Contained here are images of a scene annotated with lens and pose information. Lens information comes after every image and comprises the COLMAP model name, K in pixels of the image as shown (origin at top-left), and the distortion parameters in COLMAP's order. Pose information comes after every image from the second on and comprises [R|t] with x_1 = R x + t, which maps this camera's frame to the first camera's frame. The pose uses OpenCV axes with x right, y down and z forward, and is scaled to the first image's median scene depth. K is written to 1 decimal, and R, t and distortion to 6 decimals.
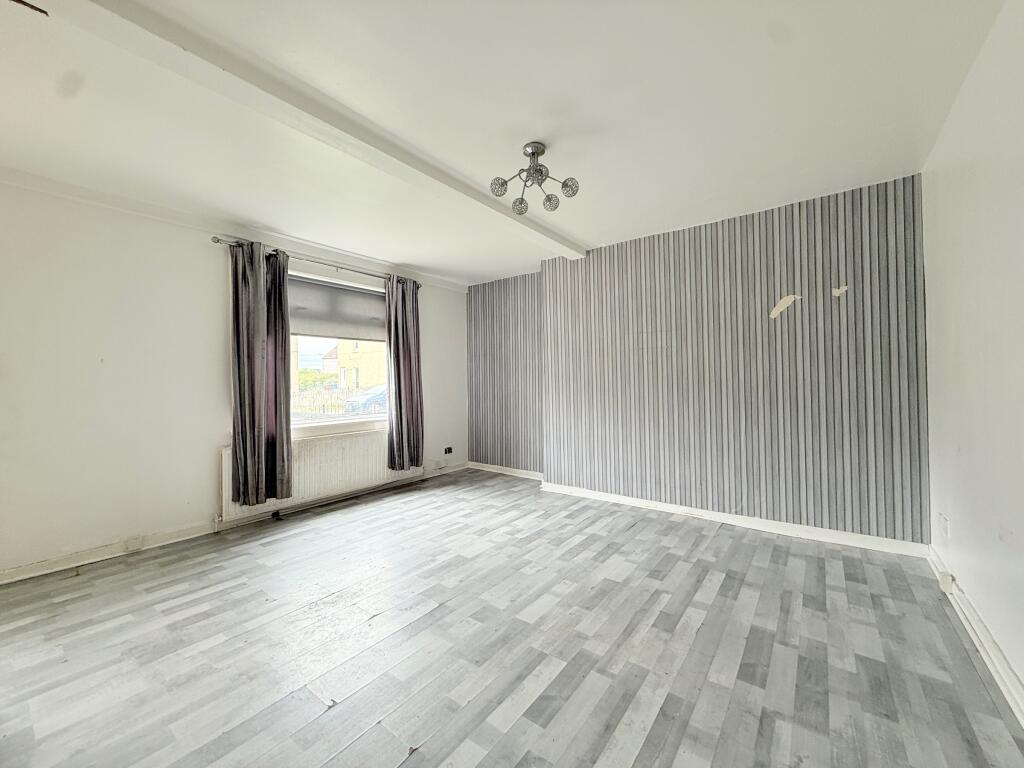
lens RADIAL K [[406.4, 0, 510.1], [0, 406.4, 385.9], [0, 0, 1]] dist [0.000670, 0.000335]
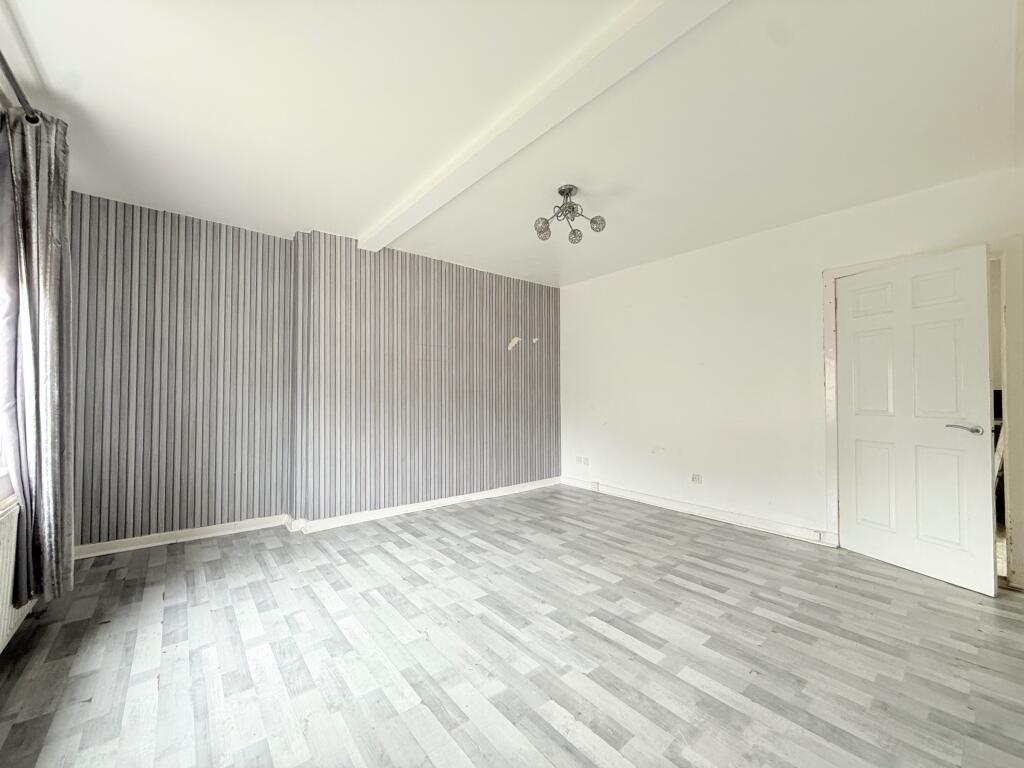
lens RADIAL K [[406.4, 0, 510.1], [0, 406.4, 385.9], [0, 0, 1]] dist [0.000670, 0.000335]
pose [[0.226714, 0.031727, 0.973444, -0.803178], [-0.002299, 0.999484, -0.032041, 0.013419], [-0.973959, 0.005026, 0.226670, 0.656597]]
